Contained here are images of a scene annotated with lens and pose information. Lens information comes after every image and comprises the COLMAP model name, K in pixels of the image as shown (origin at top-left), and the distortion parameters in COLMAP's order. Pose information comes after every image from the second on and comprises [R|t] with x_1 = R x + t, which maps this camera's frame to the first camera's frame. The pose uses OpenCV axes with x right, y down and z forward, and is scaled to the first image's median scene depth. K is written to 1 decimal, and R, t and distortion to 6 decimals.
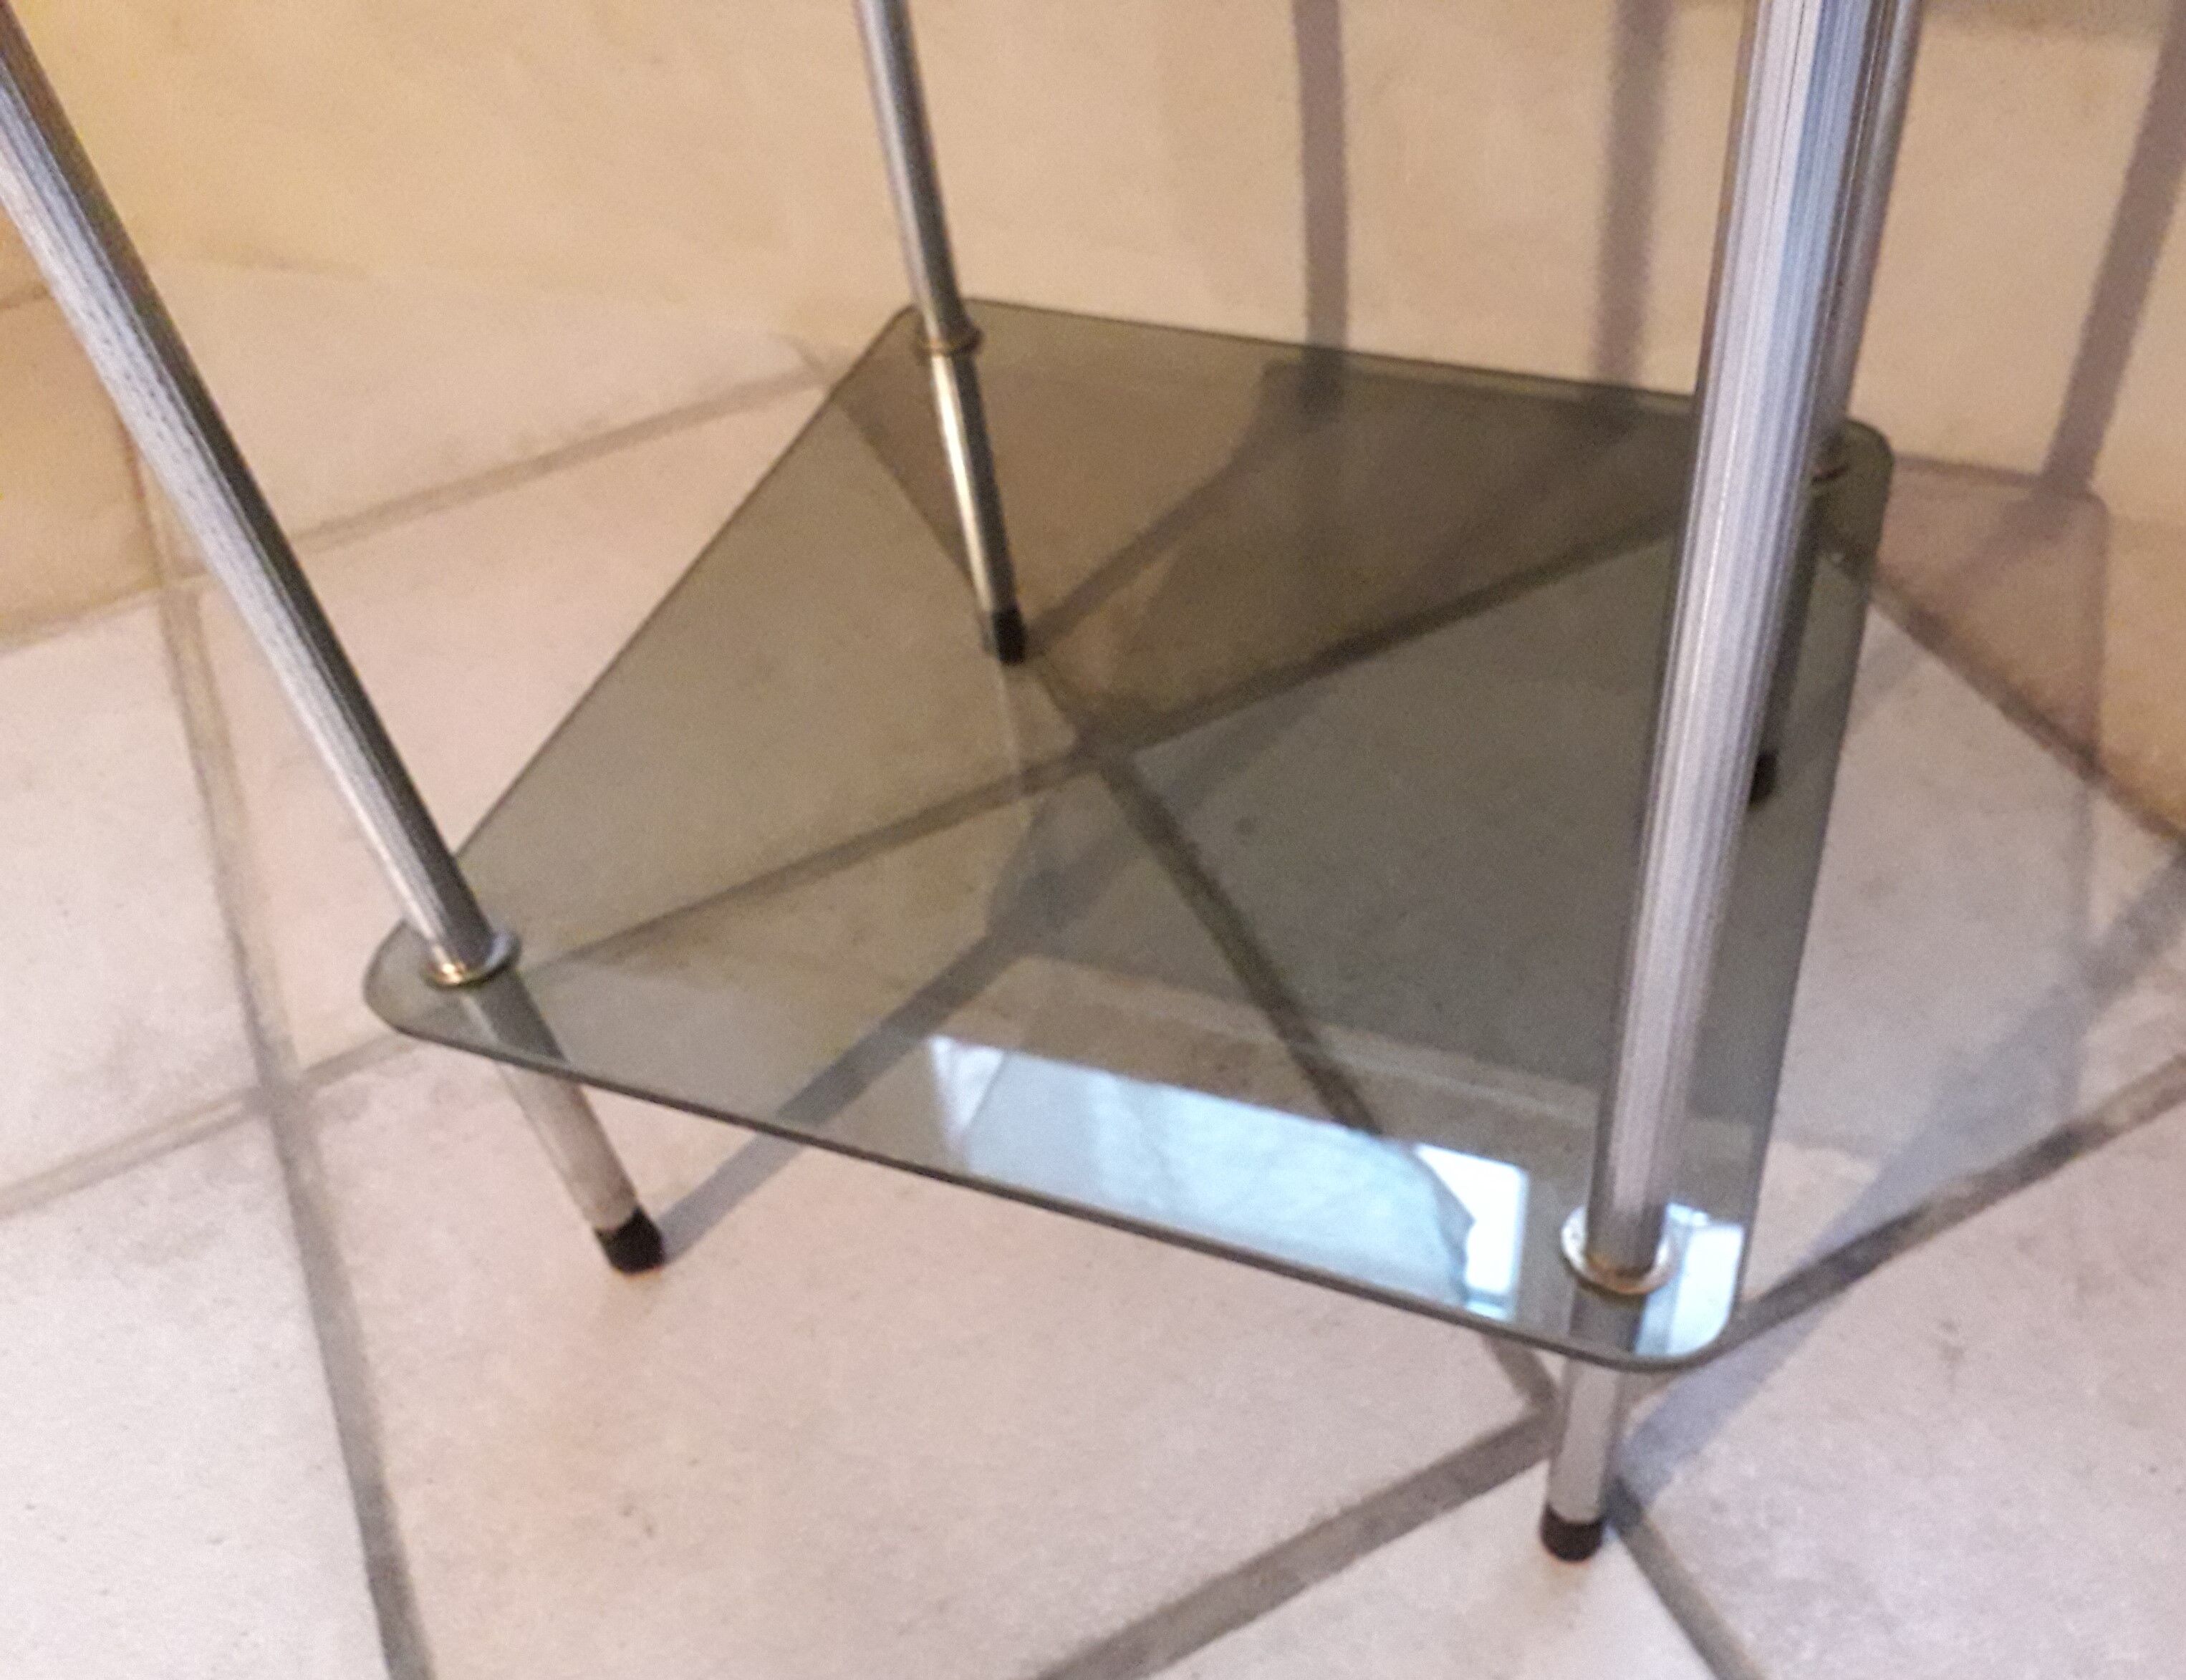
lens RADIAL K [[1908.8, 0, 1214.0], [0, 1908.8, 867.6], [0, 0, 1]] dist [0.062591, -0.133827]
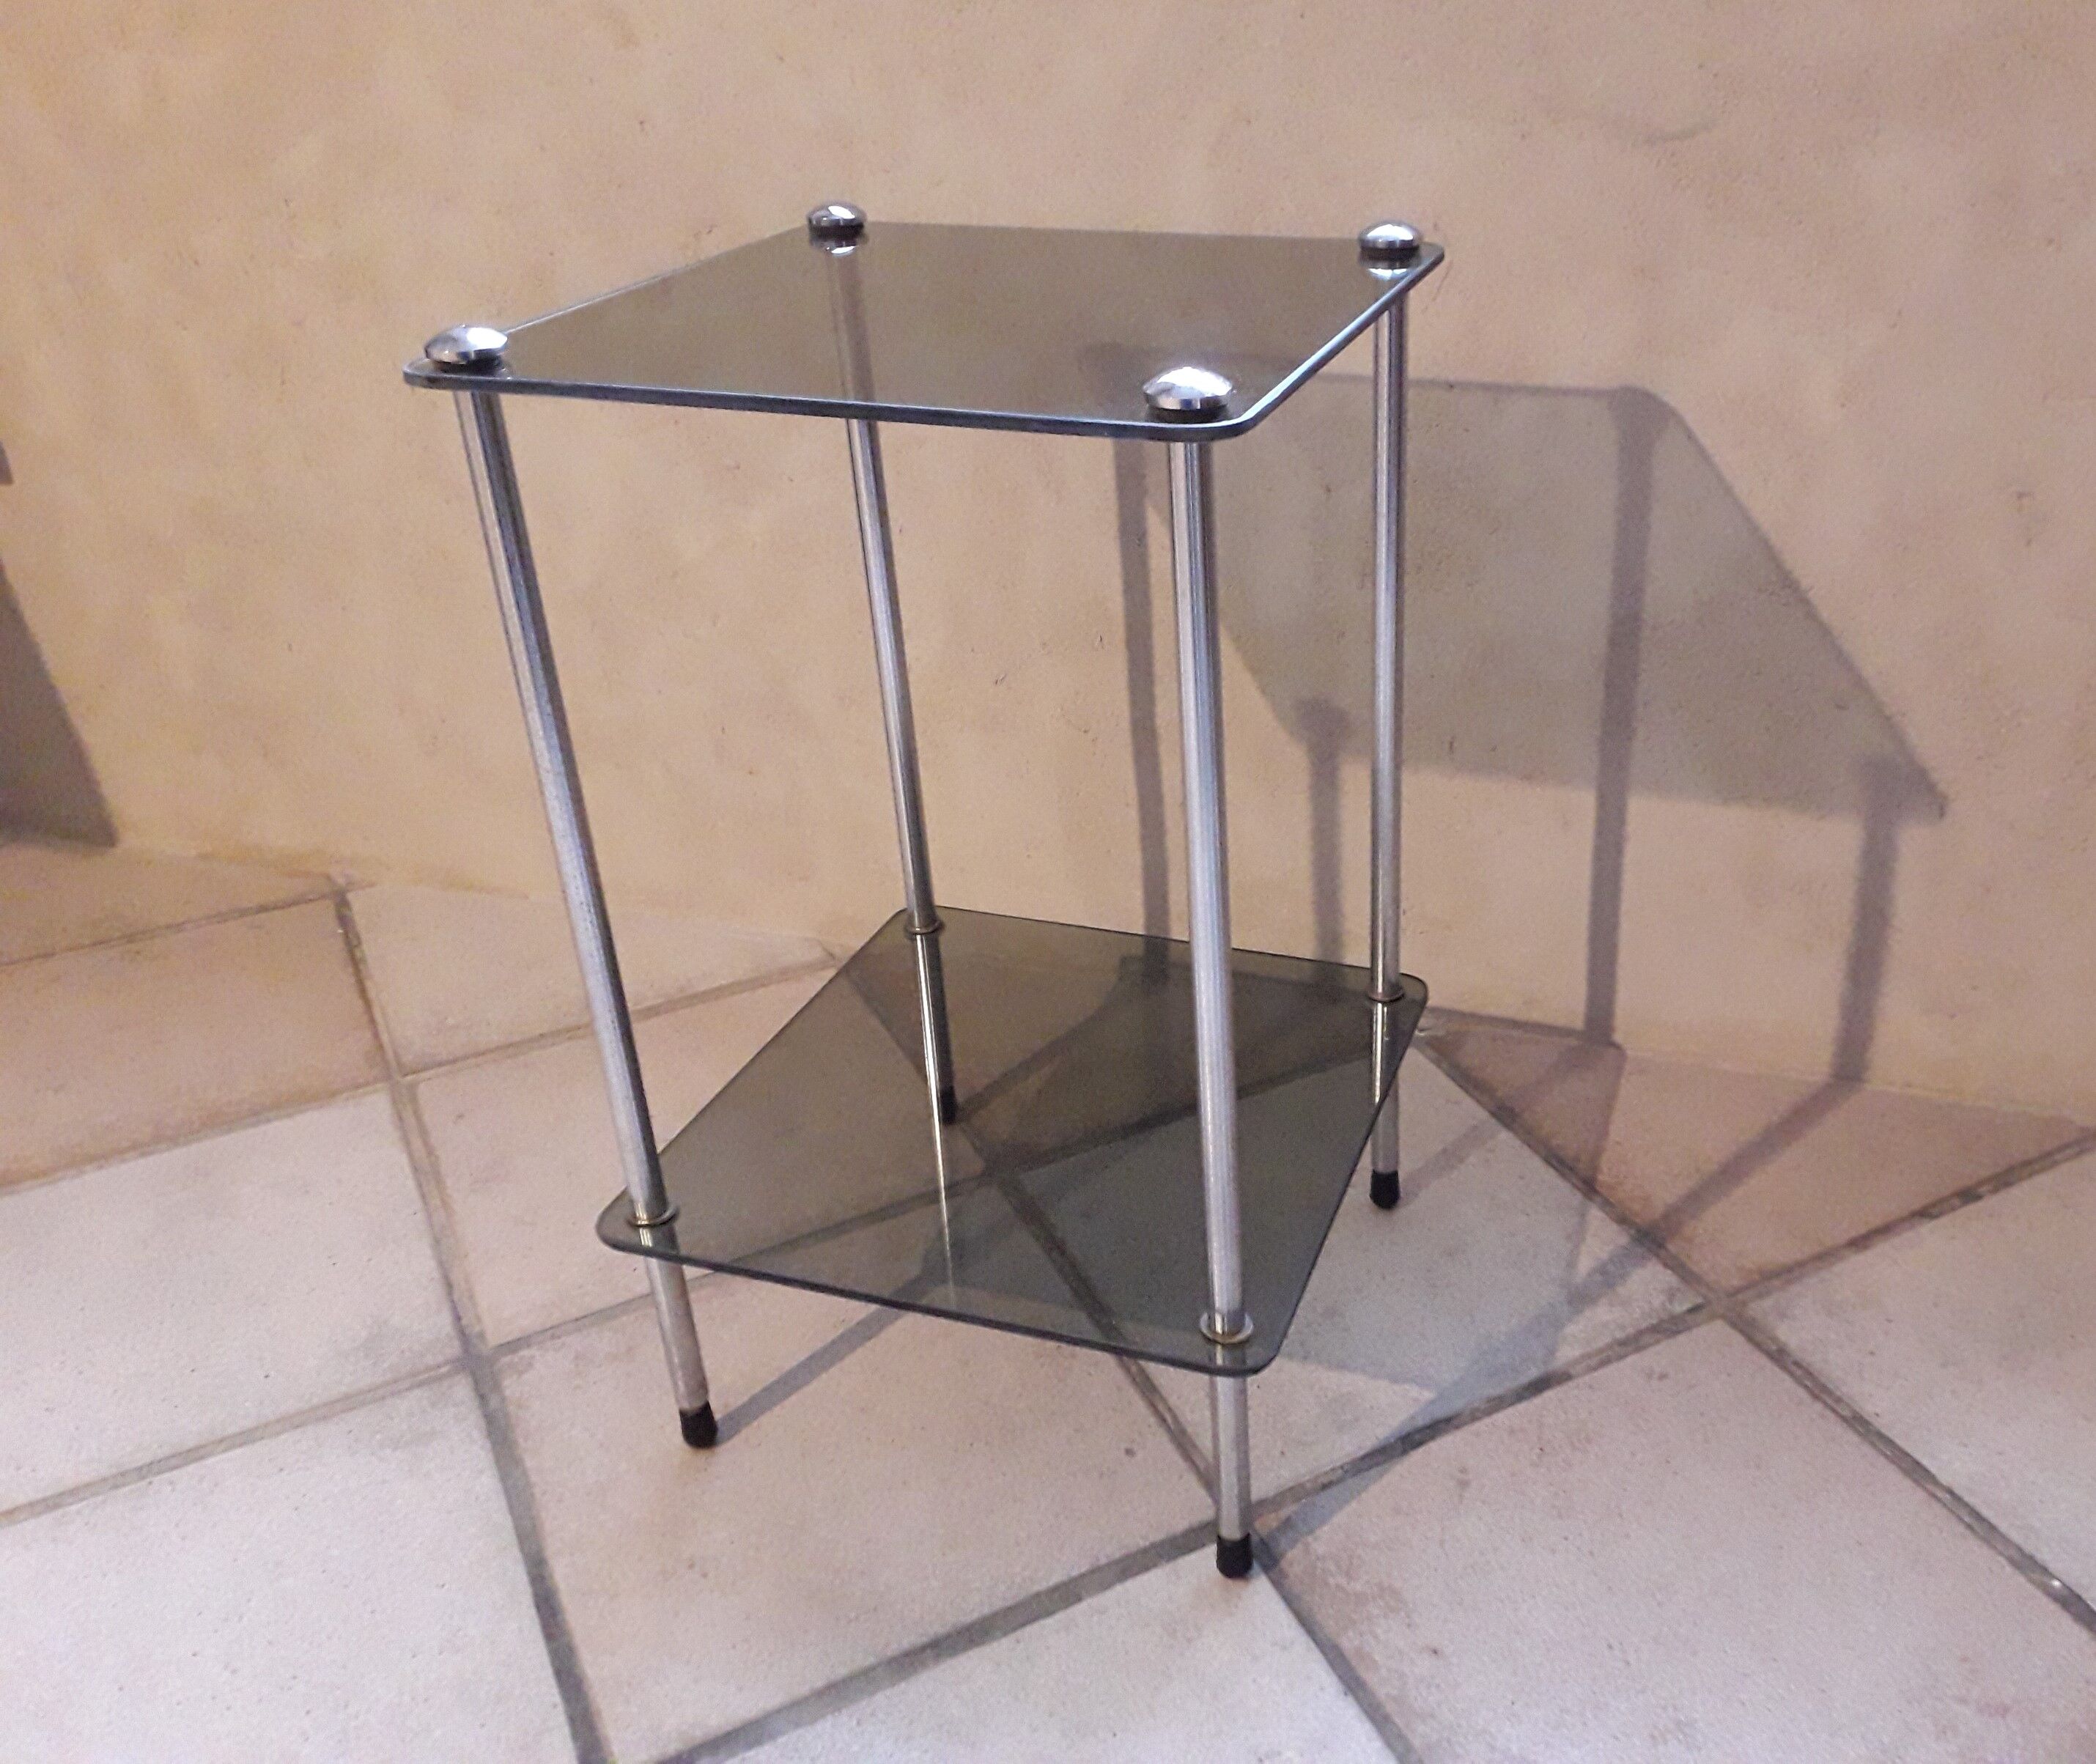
lens RADIAL K [[1939.8, 0, 1242.2], [0, 1939.8, 877.9], [0, 0, 1]] dist [0.022705, -0.047908]
pose [[0.998829, 0.026100, 0.040748, 0.079124], [-0.011074, 0.943010, -0.332580, 0.265901], [-0.047106, 0.331740, 0.942194, -0.693765]]
